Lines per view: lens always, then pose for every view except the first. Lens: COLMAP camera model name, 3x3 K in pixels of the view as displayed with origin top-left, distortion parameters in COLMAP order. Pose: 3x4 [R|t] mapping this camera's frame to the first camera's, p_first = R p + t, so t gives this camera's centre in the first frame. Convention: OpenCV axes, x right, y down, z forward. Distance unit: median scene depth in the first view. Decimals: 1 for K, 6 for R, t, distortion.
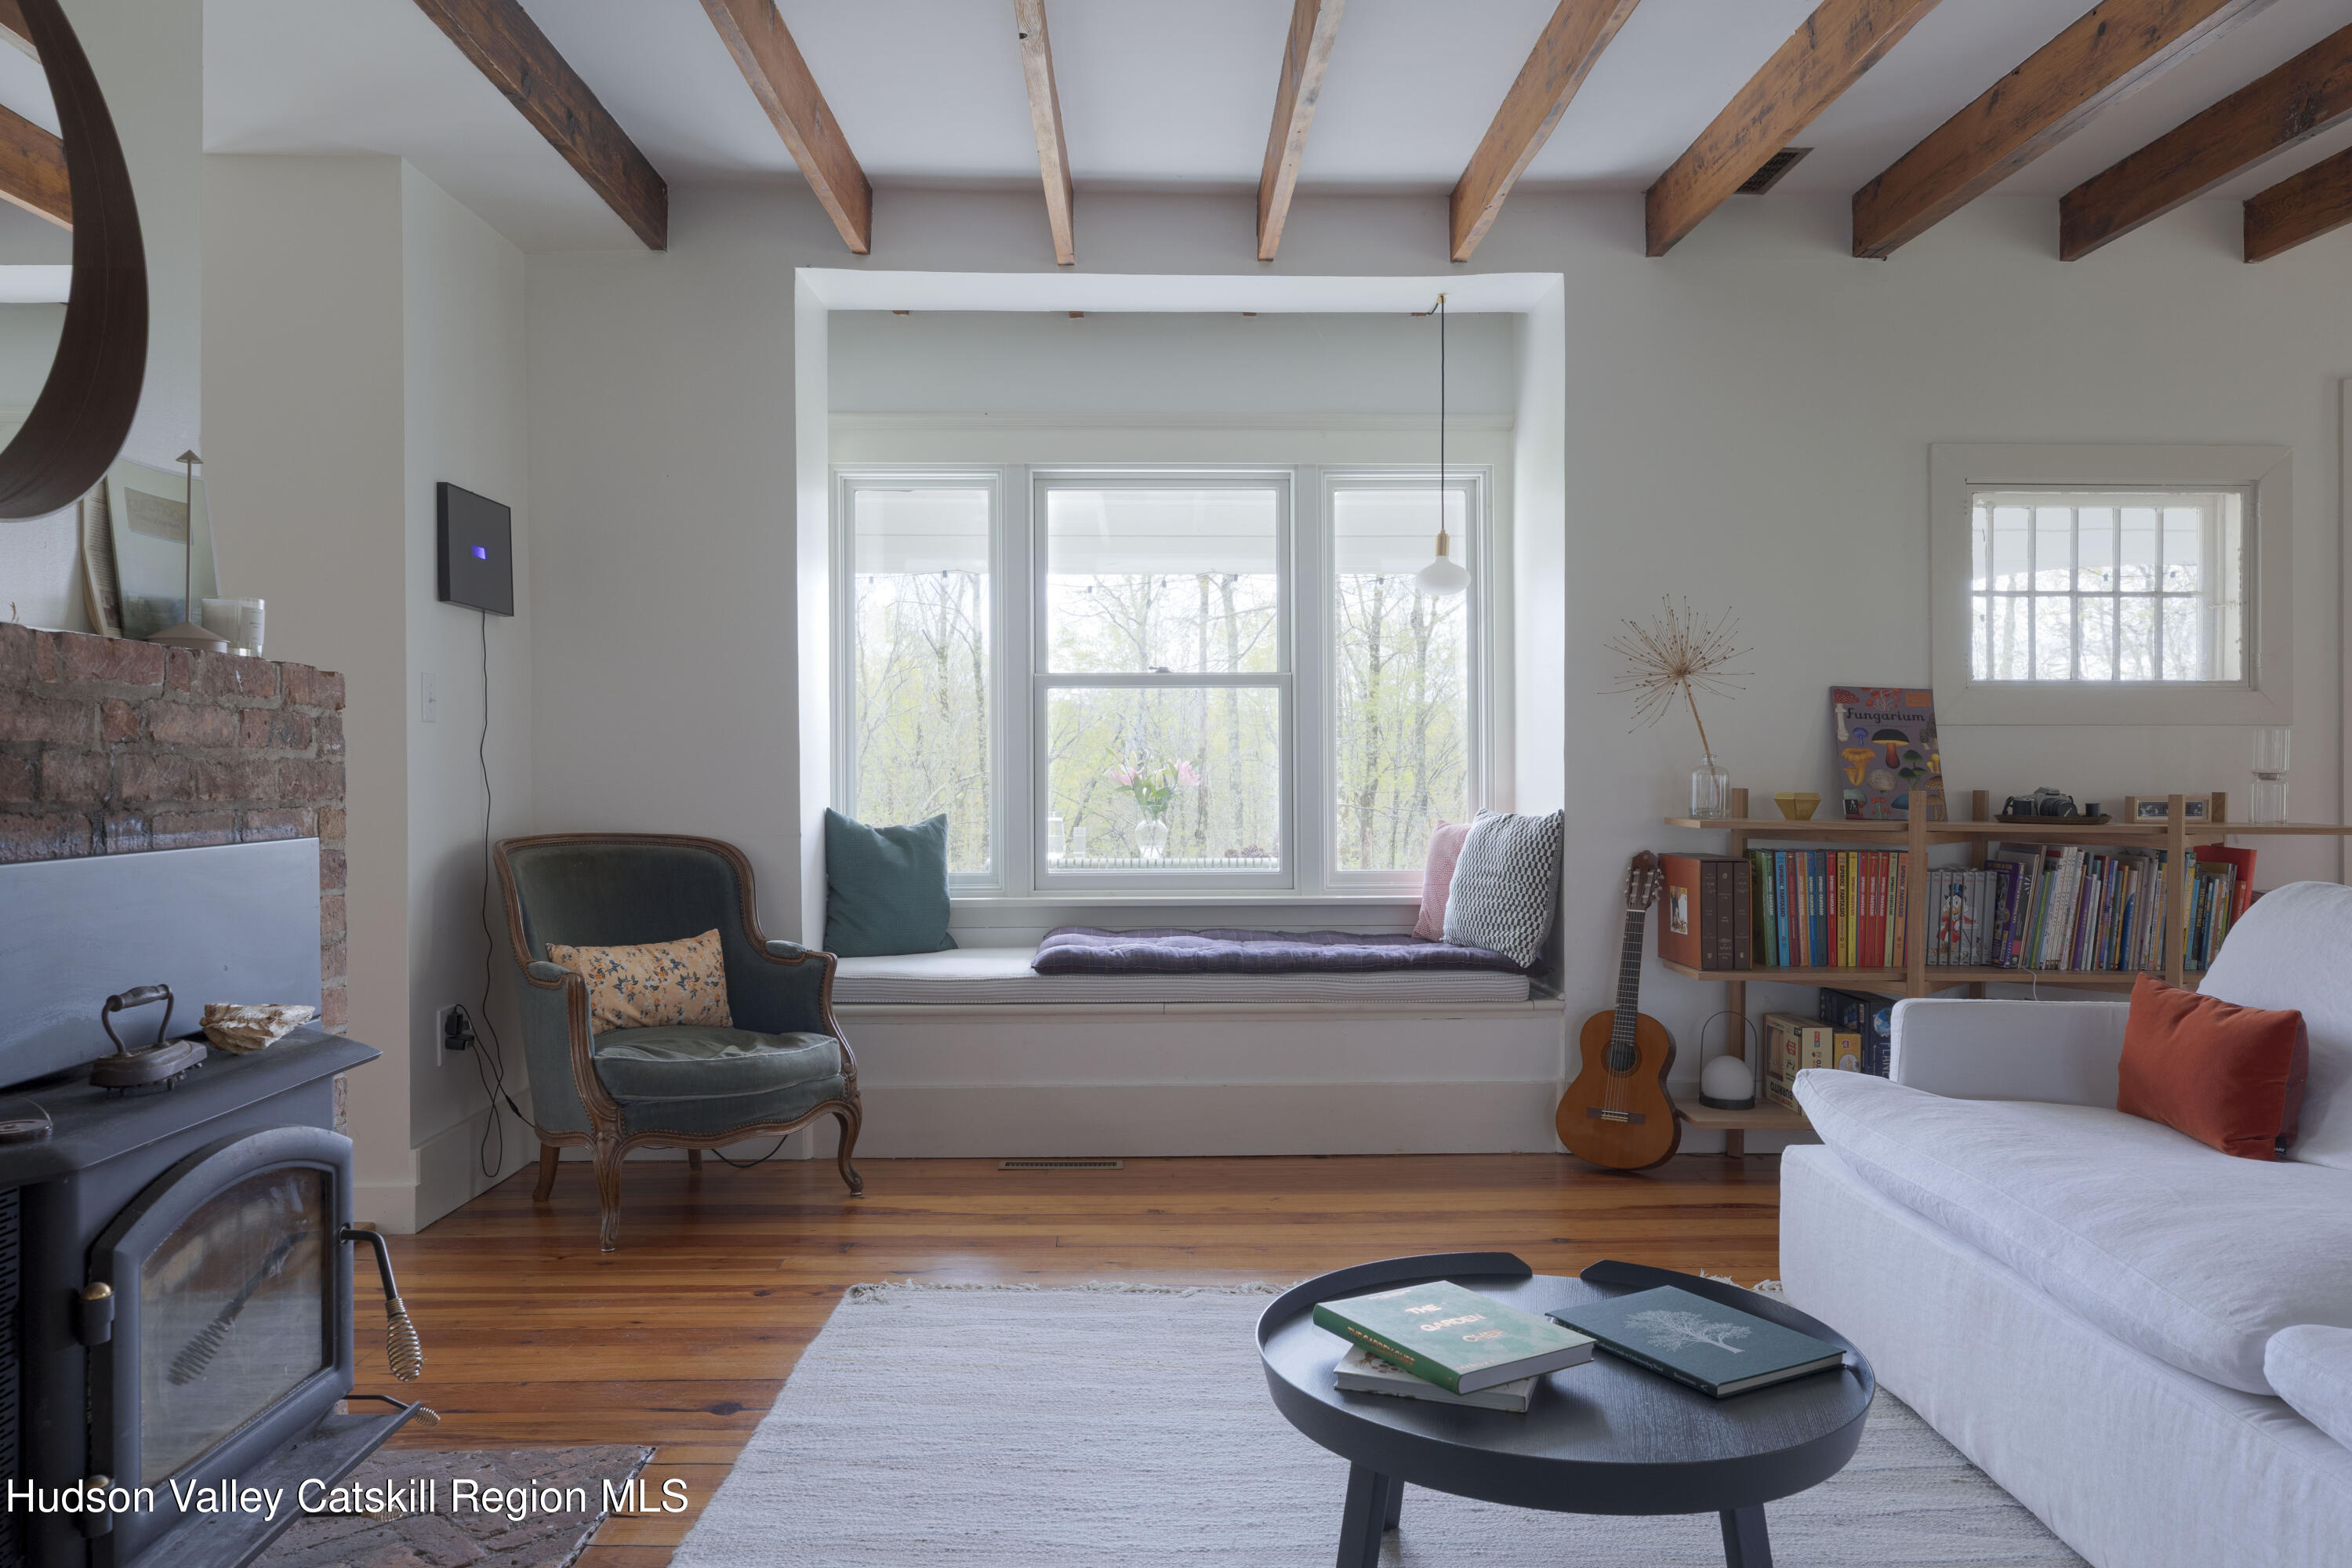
lens RADIAL K [[1645.8, 0, 1175.1], [0, 1645.8, 771.6], [0, 0, 1]] dist [0.006471, 0.008855]
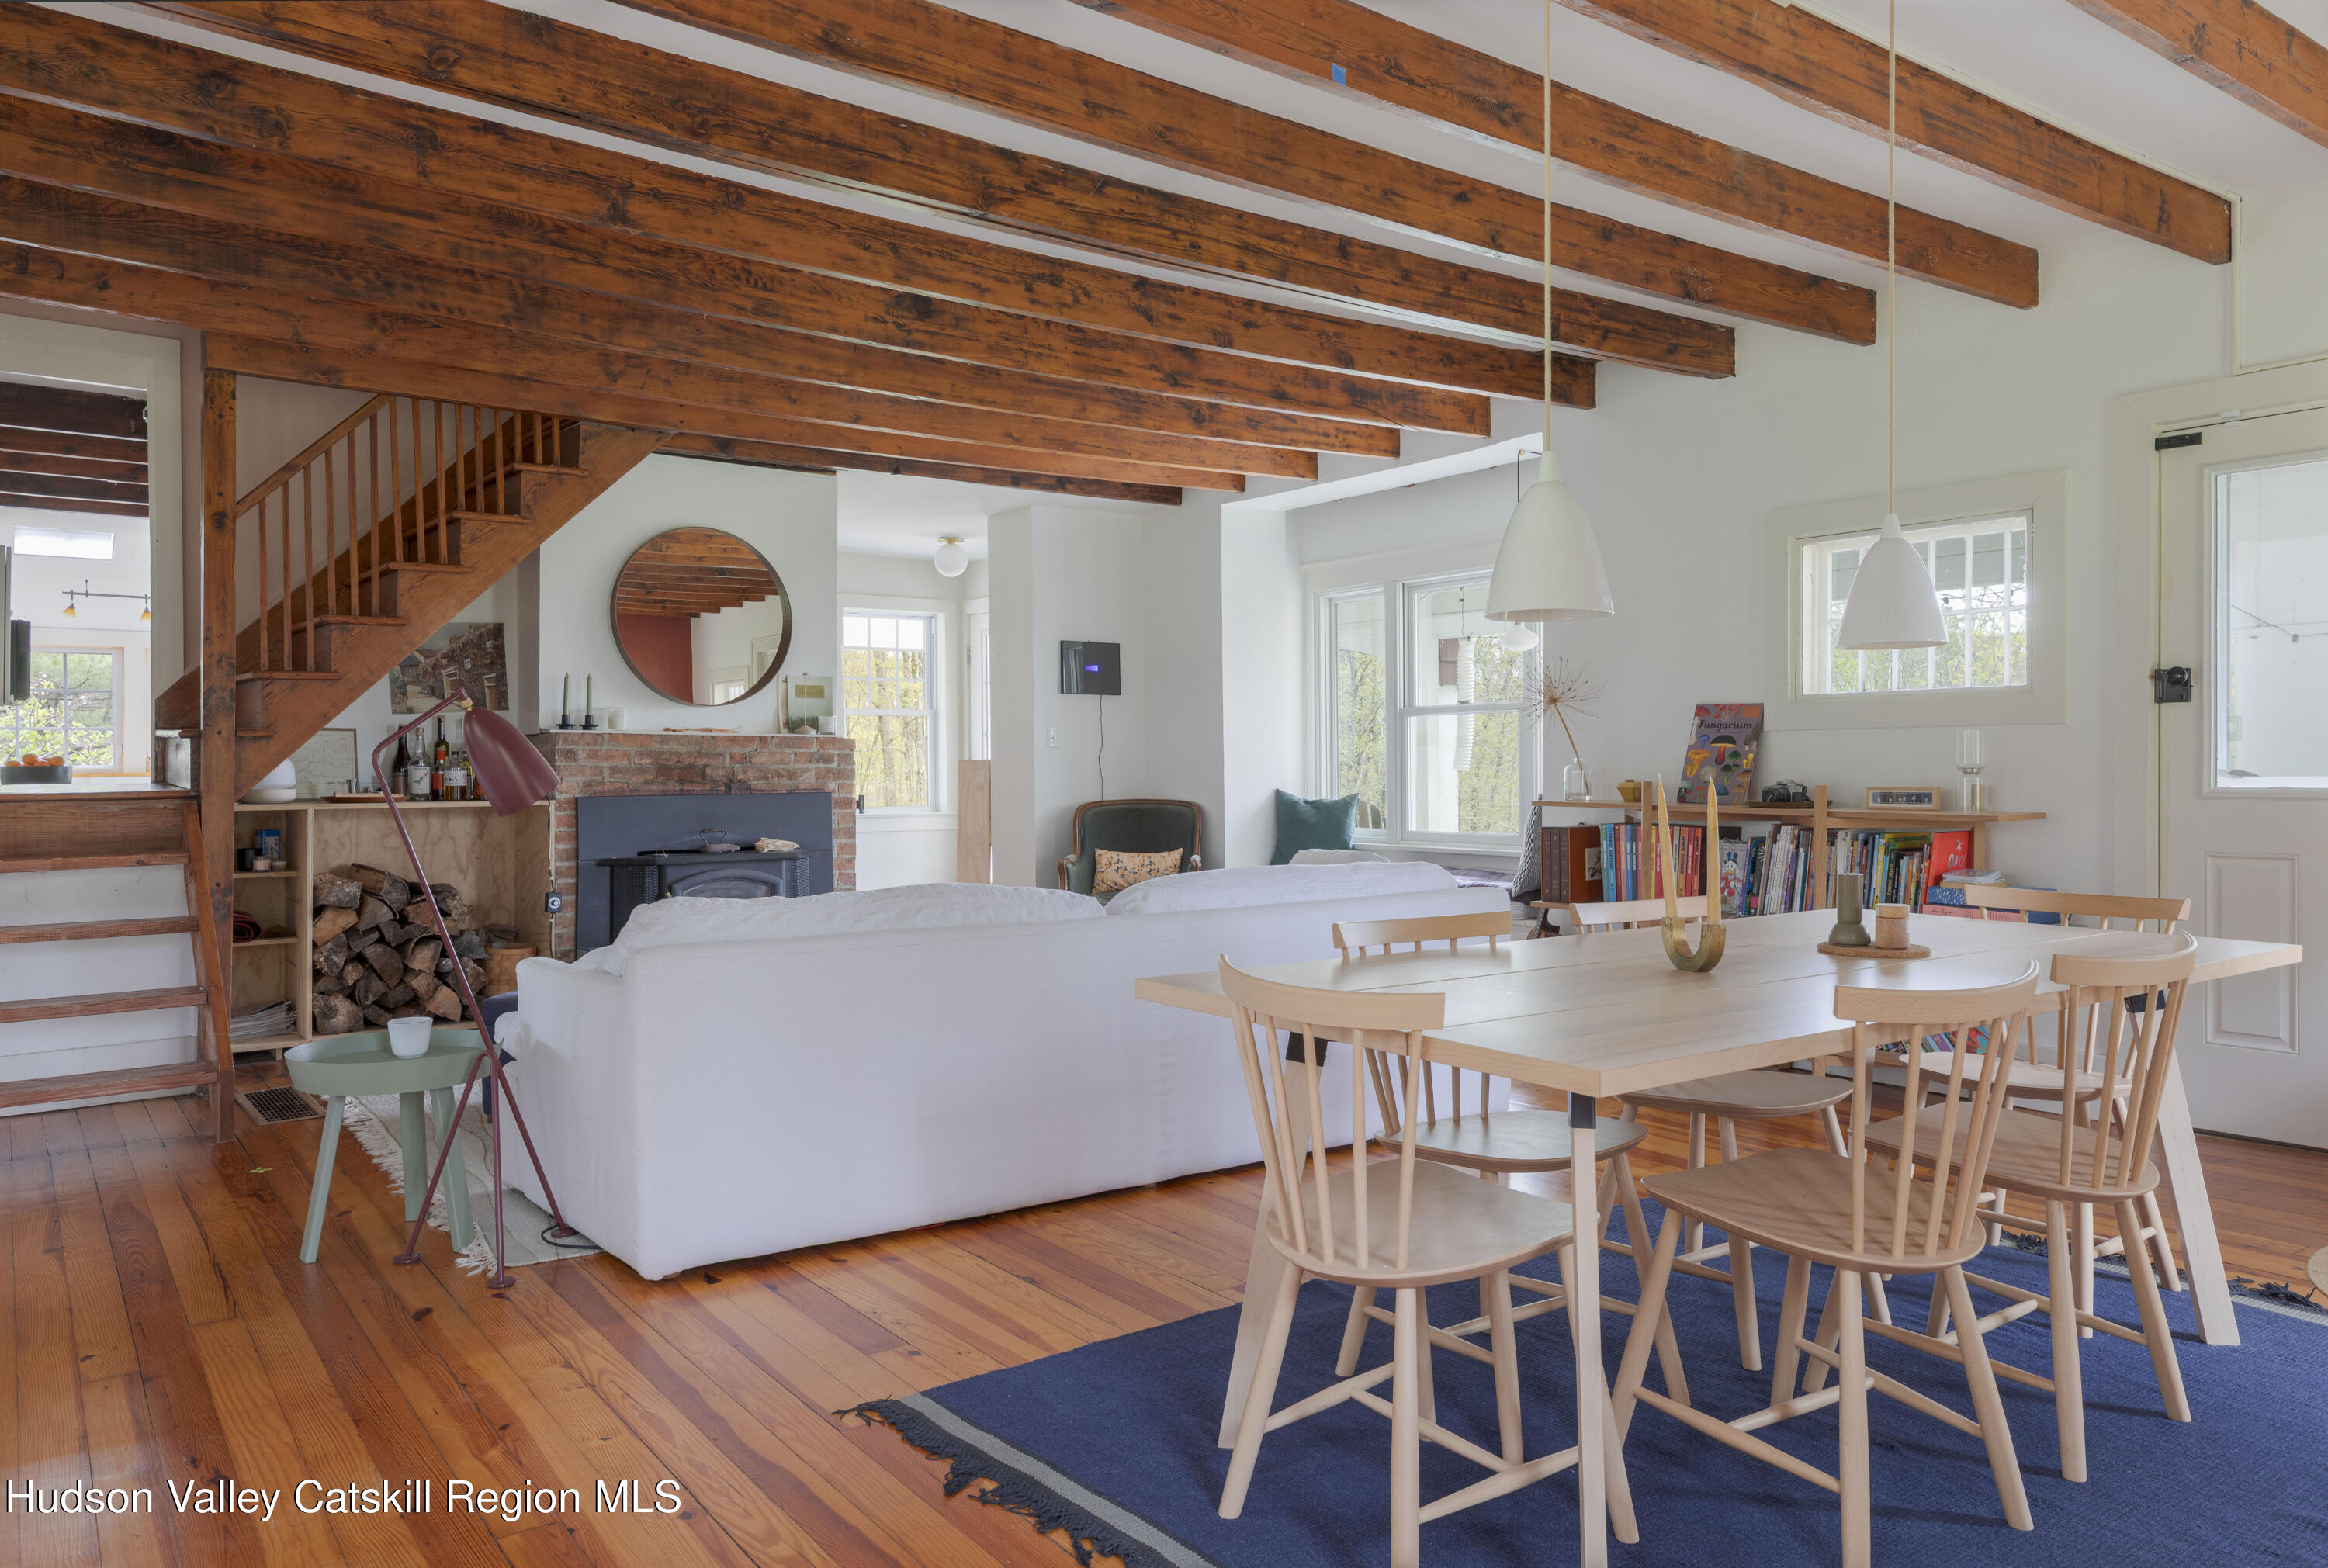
lens RADIAL K [[1570.1, 0, 1156.3], [0, 1570.1, 775.4], [0, 0, 1]] dist [0.028957, -0.003161]
pose [[0.565180, 0.001442, -0.824967, 1.320231], [0.005573, 0.999969, 0.005566, -0.003194], [0.824949, -0.007743, 0.565154, -0.097740]]
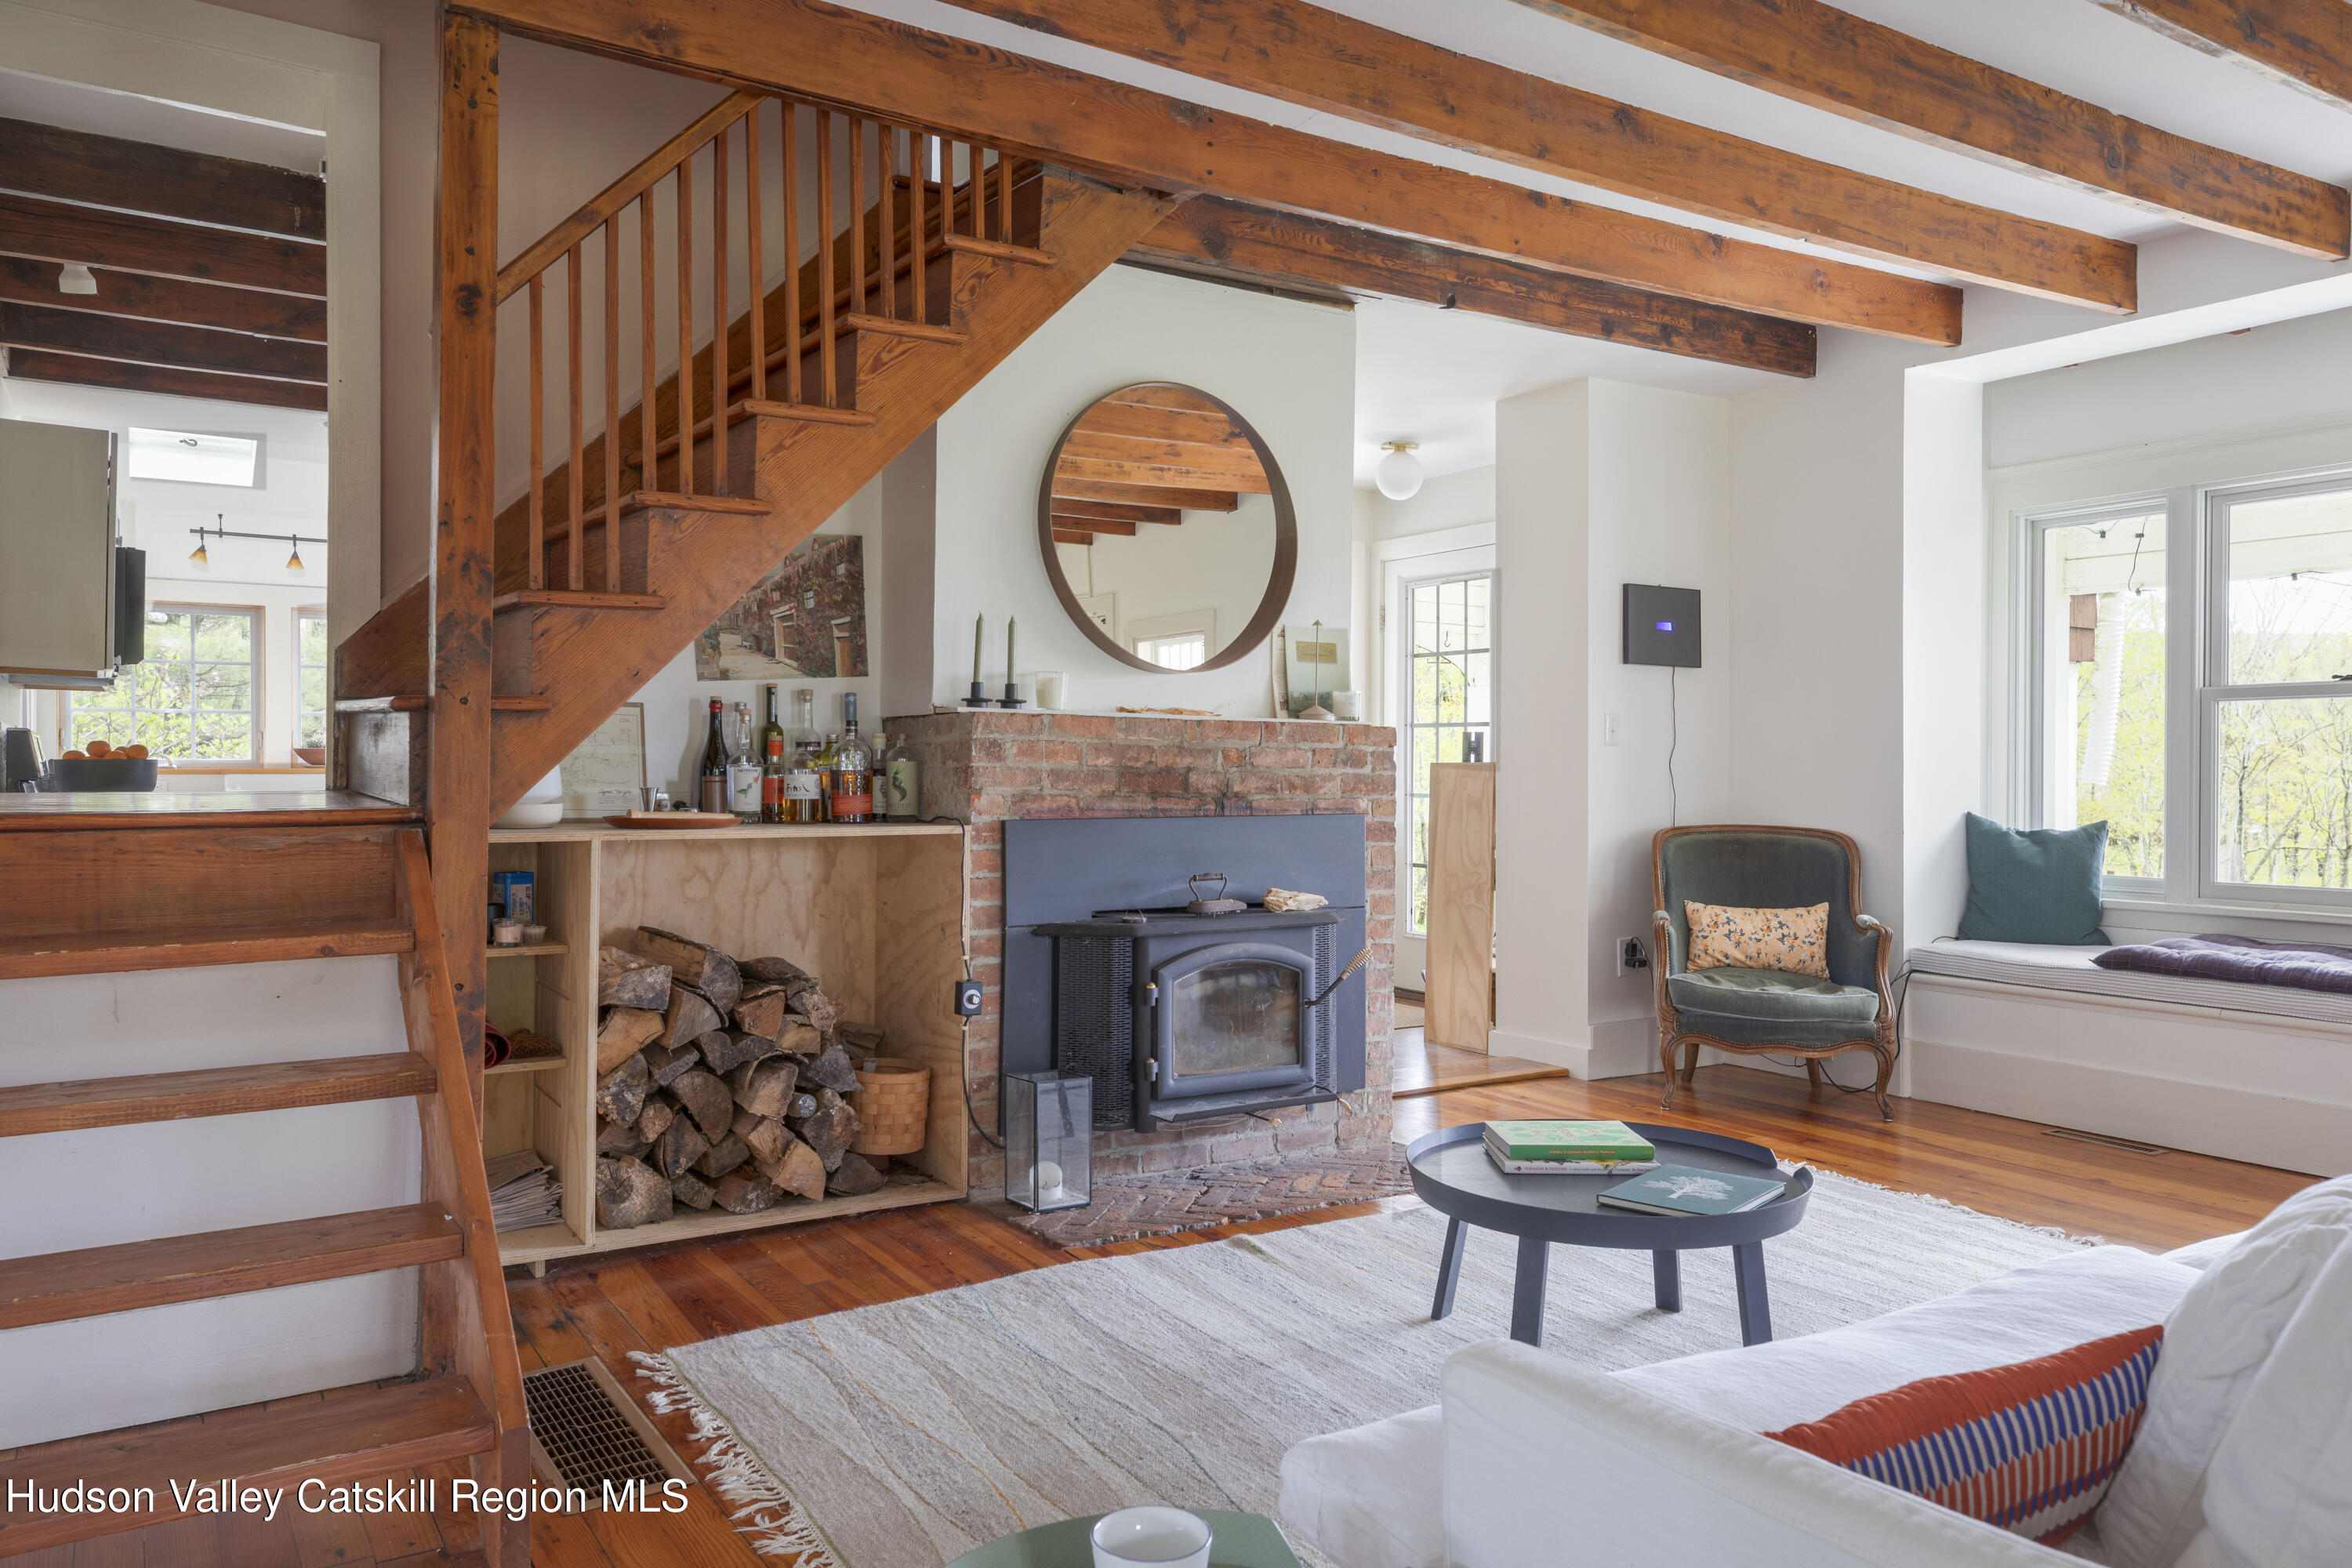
lens RADIAL K [[1645.8, 0, 1182.5], [0, 1645.8, 782.5], [0, 0, 1]] dist [0.006471, 0.008855]
pose [[0.513089, 0.008946, -0.858289, 0.591739], [-0.004142, 0.999960, 0.007946, -0.006691], [0.858325, -0.000522, 0.513106, -0.096359]]
